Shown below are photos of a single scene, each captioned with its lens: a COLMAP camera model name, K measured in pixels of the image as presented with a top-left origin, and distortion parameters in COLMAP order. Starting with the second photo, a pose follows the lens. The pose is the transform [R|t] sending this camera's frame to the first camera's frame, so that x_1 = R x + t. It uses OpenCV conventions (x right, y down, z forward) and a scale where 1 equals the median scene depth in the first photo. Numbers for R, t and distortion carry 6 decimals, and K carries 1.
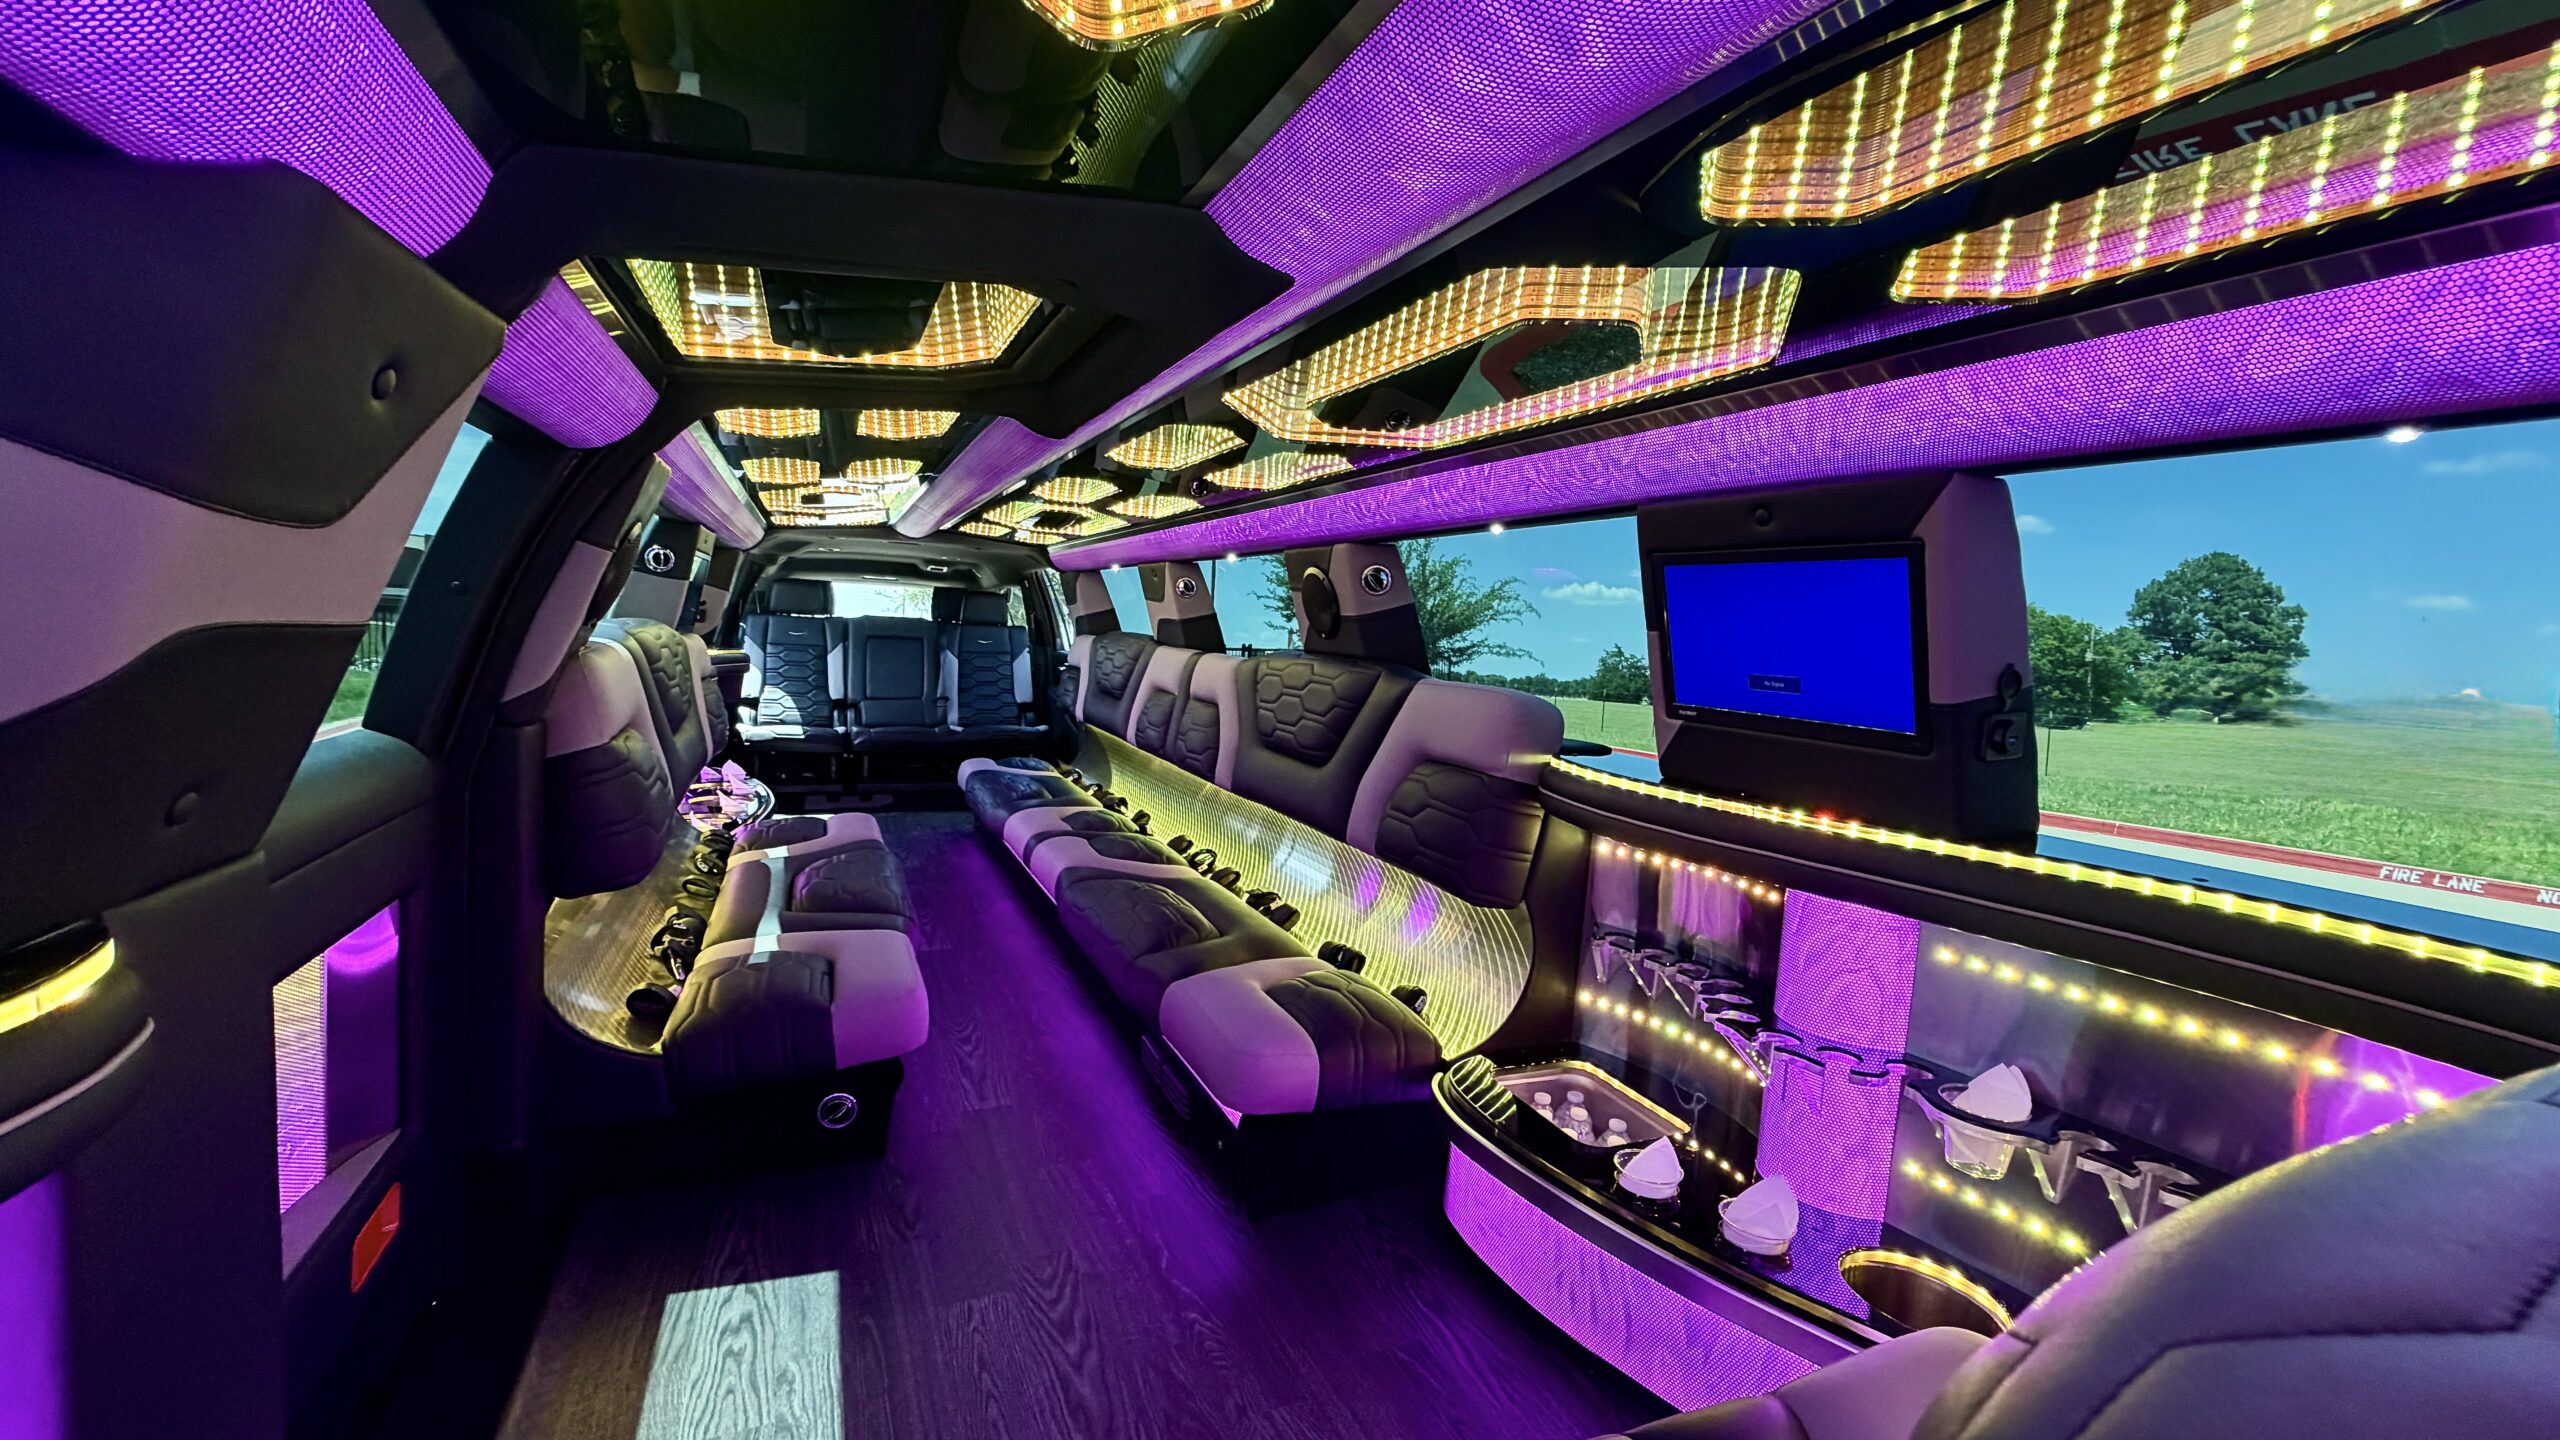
lens RADIAL K [[1019.6, 0, 1276.0], [0, 1019.6, 722.4], [0, 0, 1]] dist [-0.000144, 0.000316]
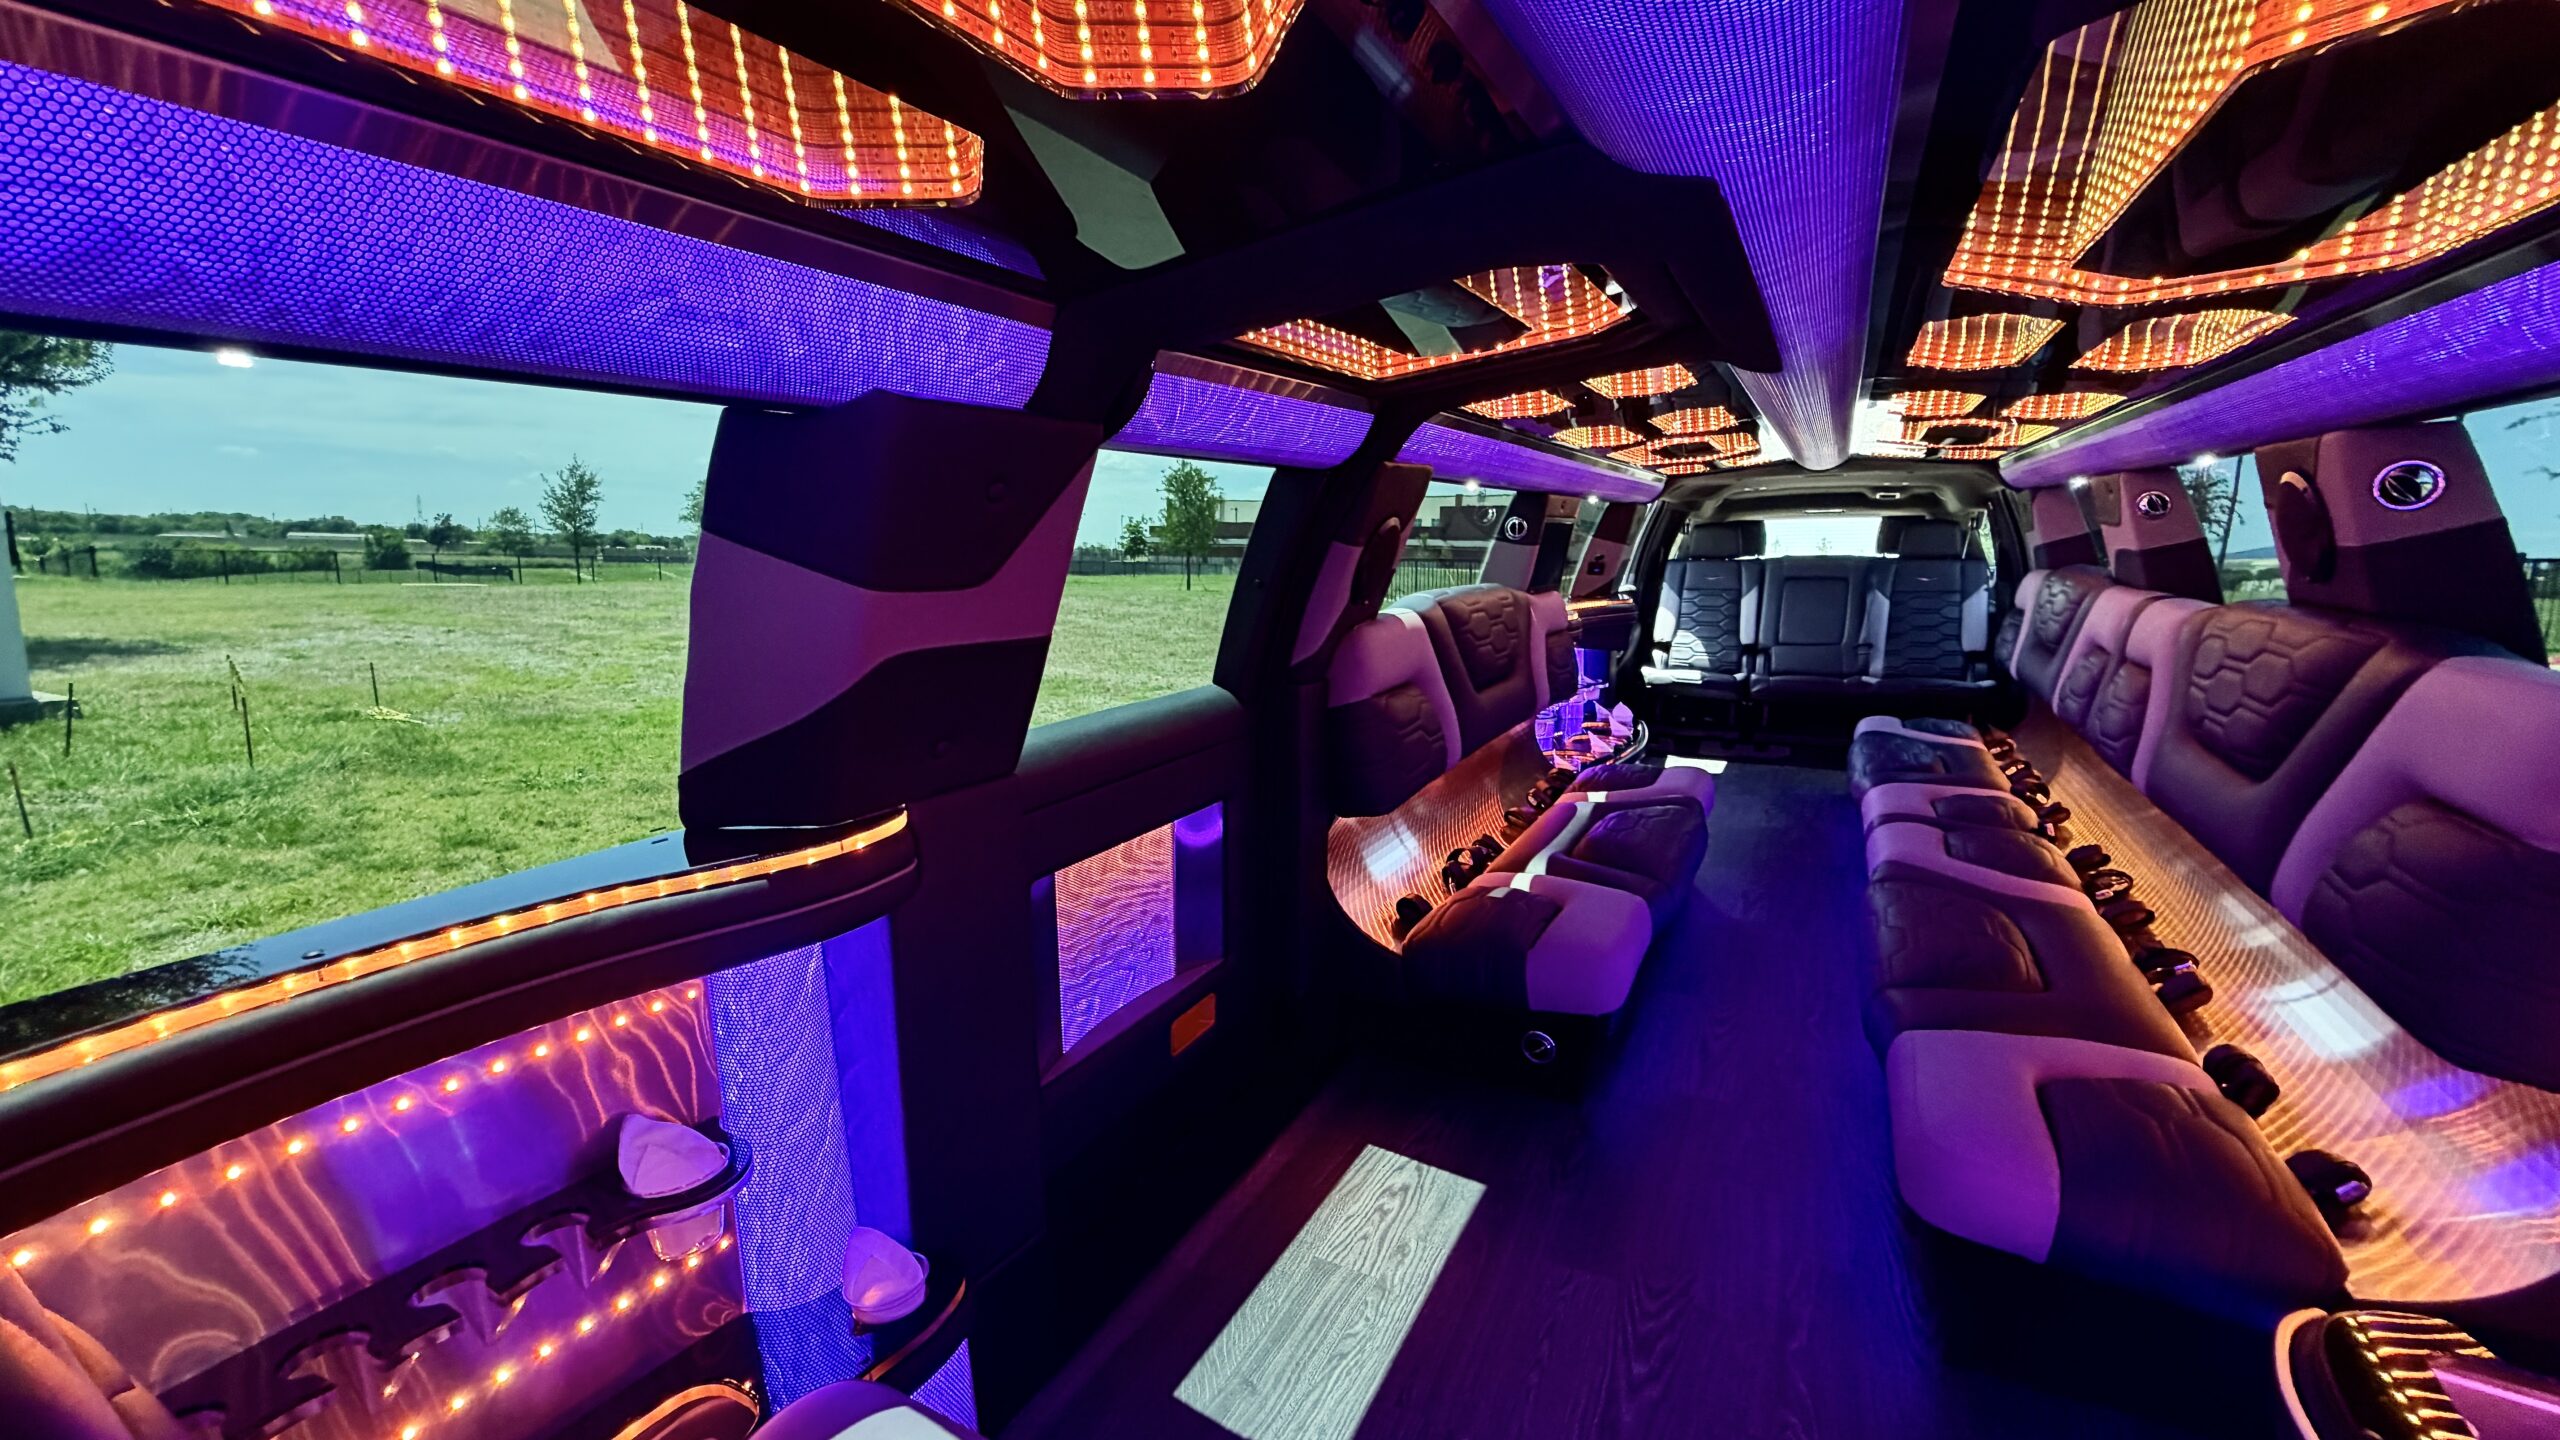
lens RADIAL K [[1030.2, 0, 1286.3], [0, 1030.2, 716.3], [0, 0, 1]] dist [0.004420, 0.000069]
pose [[0.607791, 0.073631, -0.790676, 0.166904], [-0.026009, 0.997004, 0.072852, -0.027523], [0.793671, -0.023714, 0.607885, 0.090923]]
